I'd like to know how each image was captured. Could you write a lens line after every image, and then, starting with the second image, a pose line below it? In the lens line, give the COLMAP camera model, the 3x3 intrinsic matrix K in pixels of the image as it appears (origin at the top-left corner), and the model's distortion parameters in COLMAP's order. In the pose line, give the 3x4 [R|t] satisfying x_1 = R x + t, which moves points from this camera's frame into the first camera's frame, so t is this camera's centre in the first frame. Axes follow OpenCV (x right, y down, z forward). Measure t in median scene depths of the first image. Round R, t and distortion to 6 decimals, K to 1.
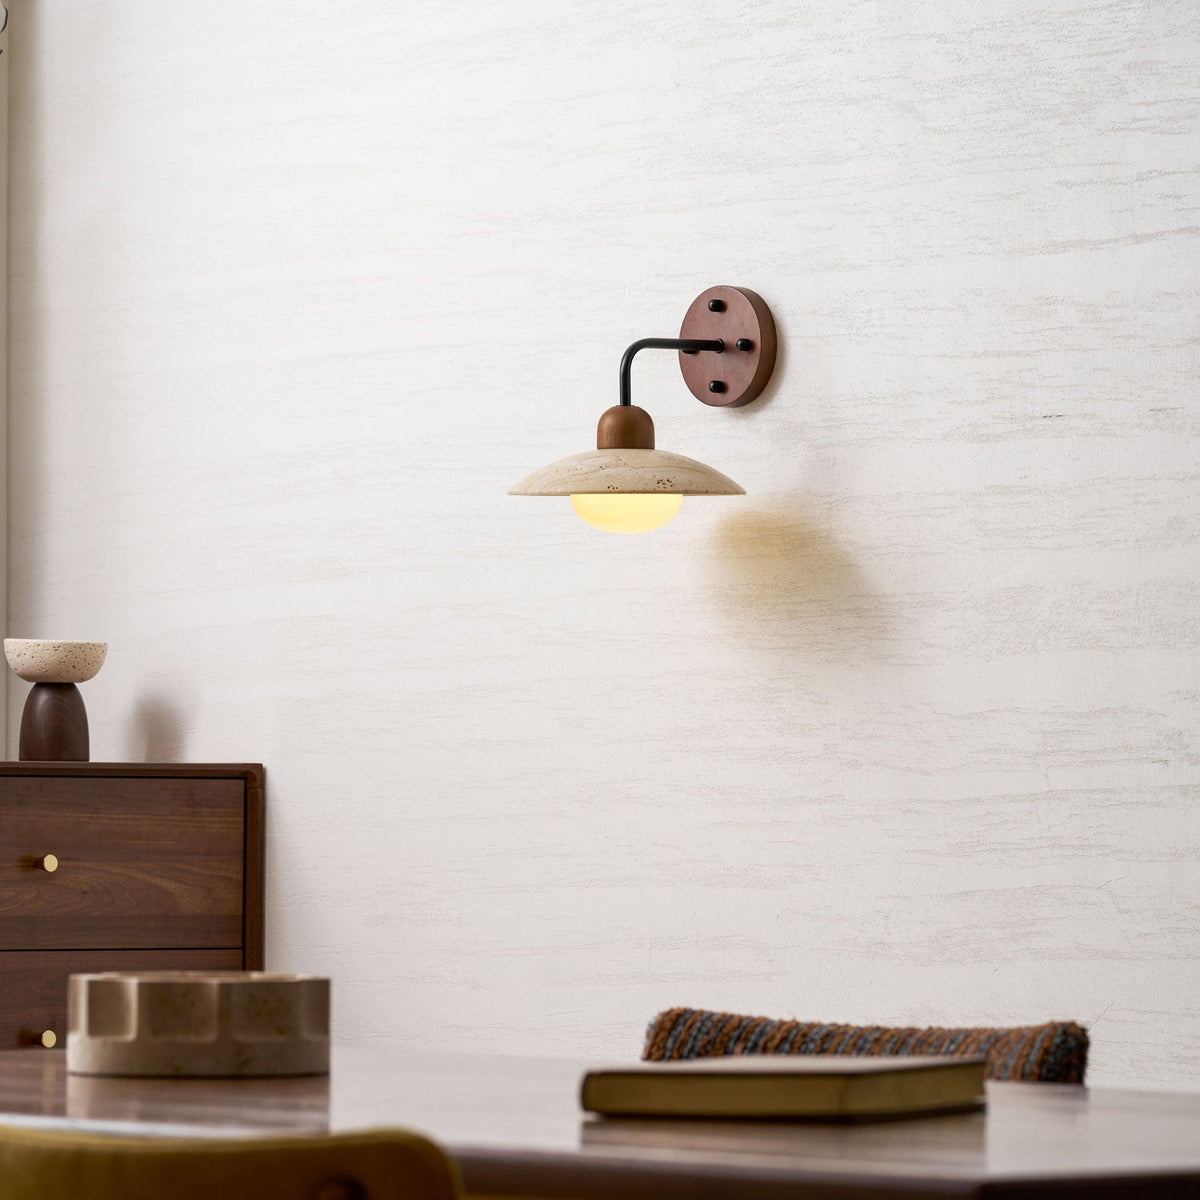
lens RADIAL K [[7135.4, 0, 538.1], [0, 7135.4, 598.8], [0, 0, 1]] dist [0.510778, -4.168470]
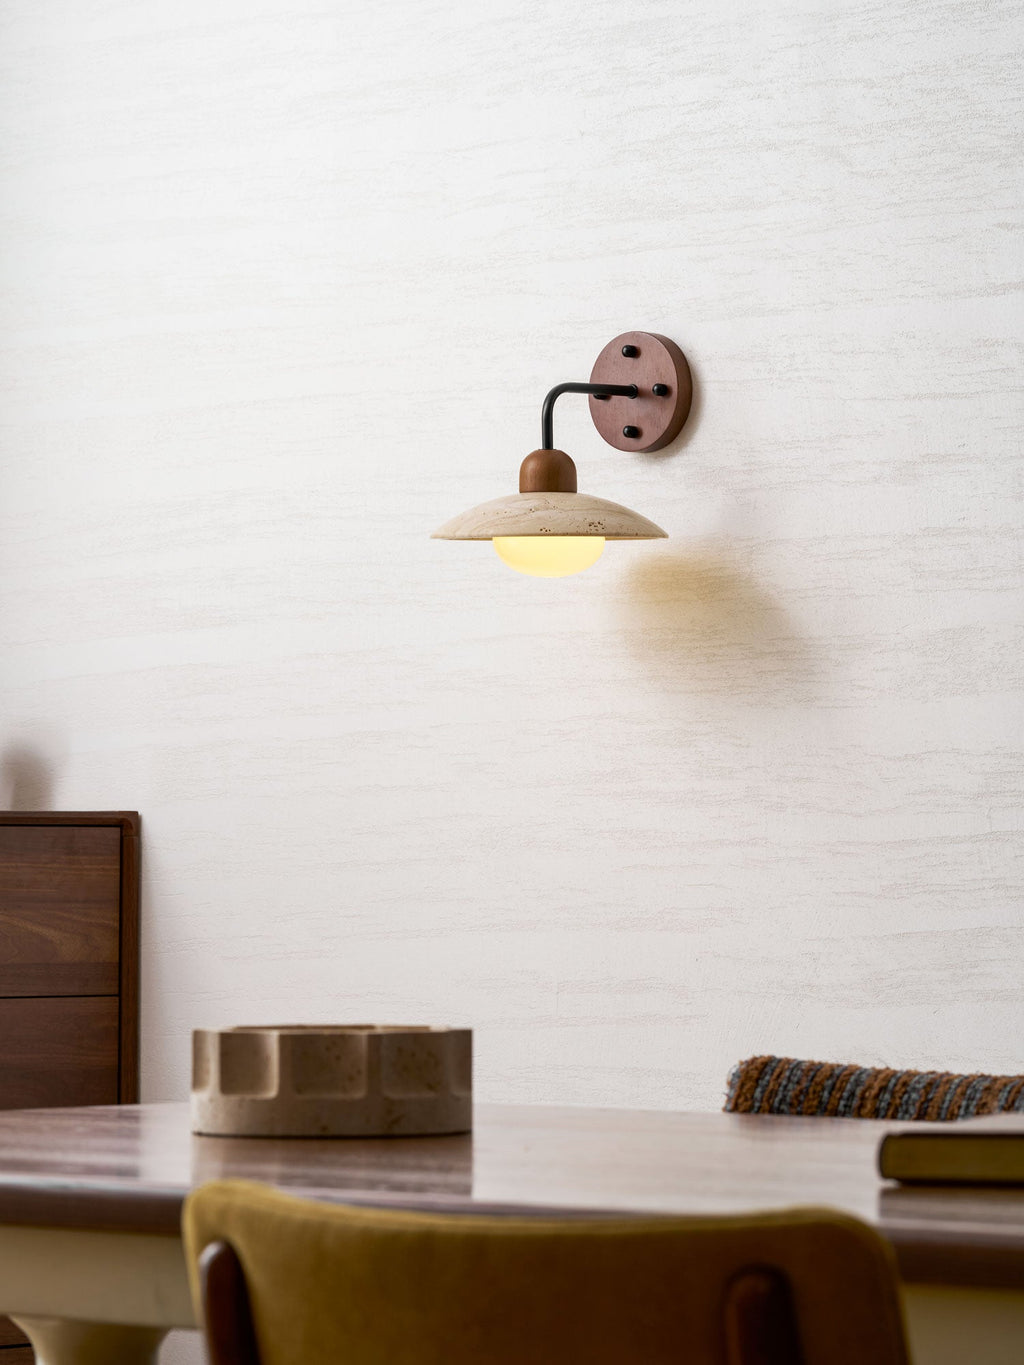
lens RADIAL K [[6084.3, 0, 515.4], [0, 6084.3, 581.1], [0, 0, 1]] dist [0.524806, -3.071547]
pose [[0.995585, -0.000855, 0.093861, -0.073018], [0.002498, 0.999846, -0.017386, 0.006286], [-0.093832, 0.017544, 0.995433, 0.151962]]
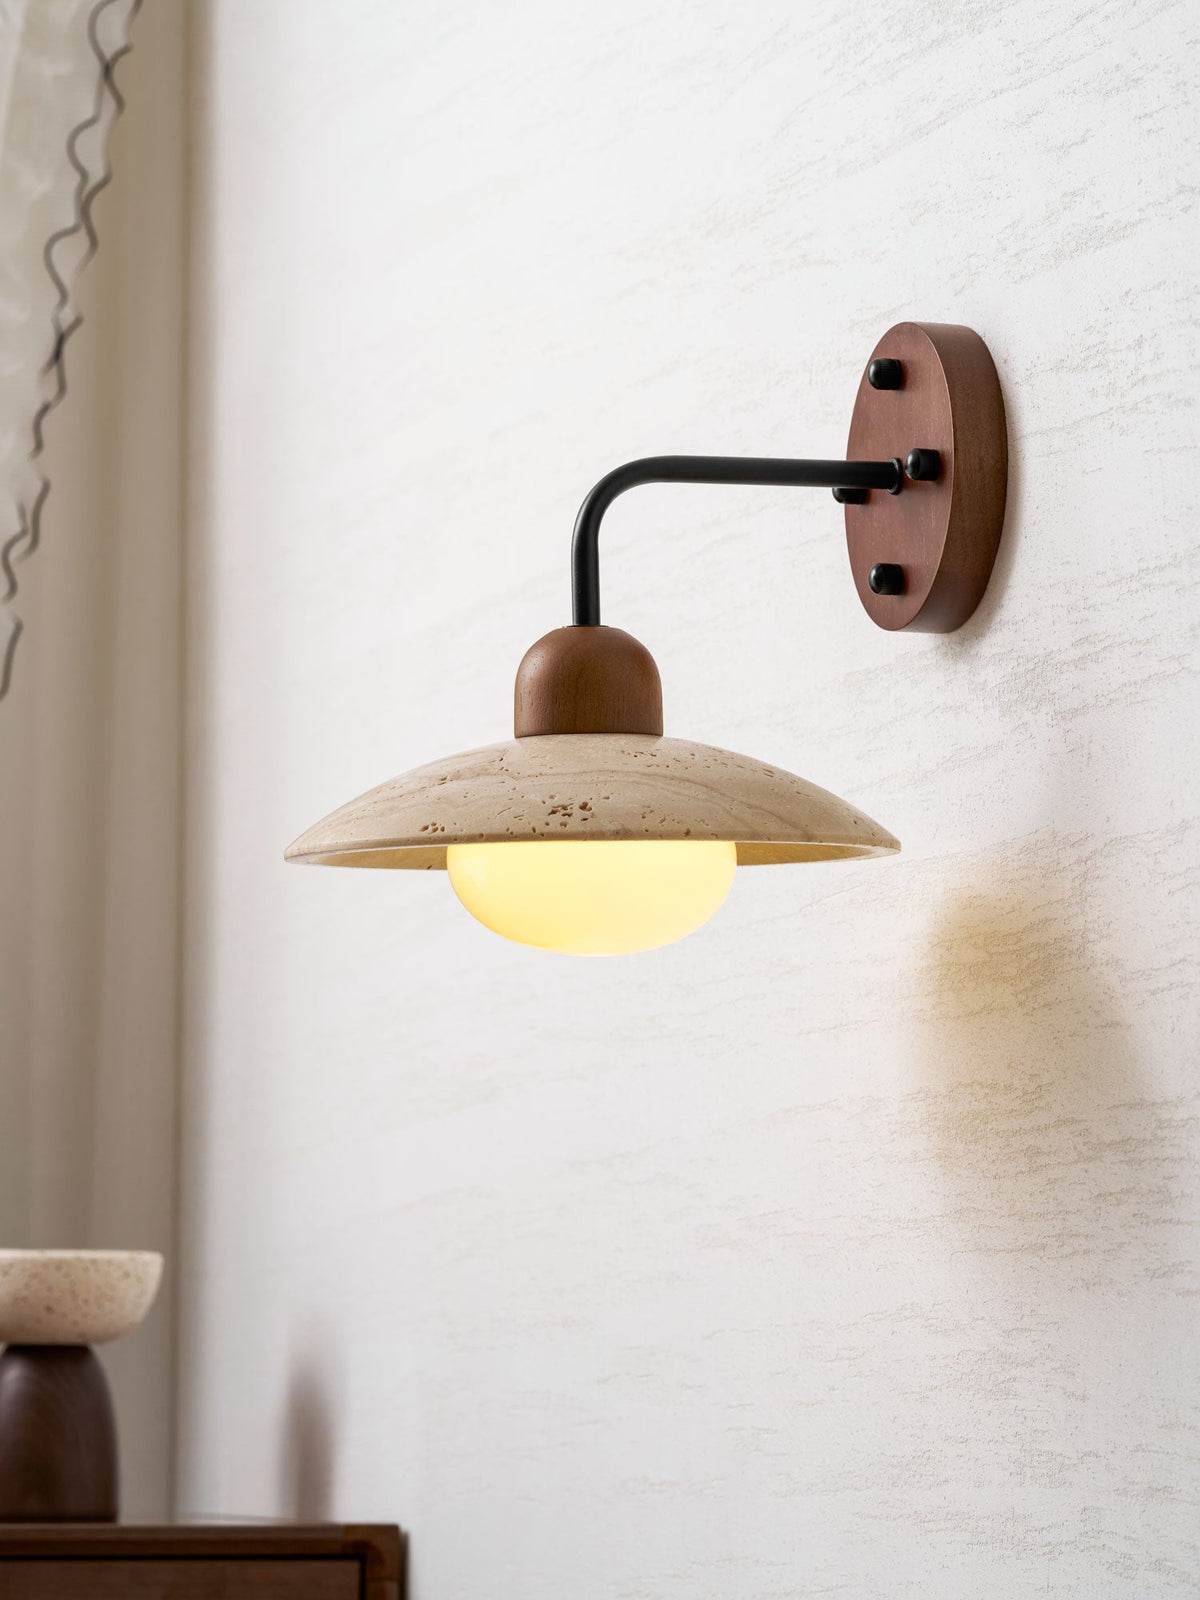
lens RADIAL K [[7131.8, 0, 603.9], [0, 7131.8, 681.1], [0, 0, 1]] dist [0.524806, -3.071547]
pose [[0.917839, -0.041393, -0.394788, 0.168217], [0.010925, 0.996806, -0.079114, 0.006786], [0.396802, 0.068301, 0.915360, 0.648652]]
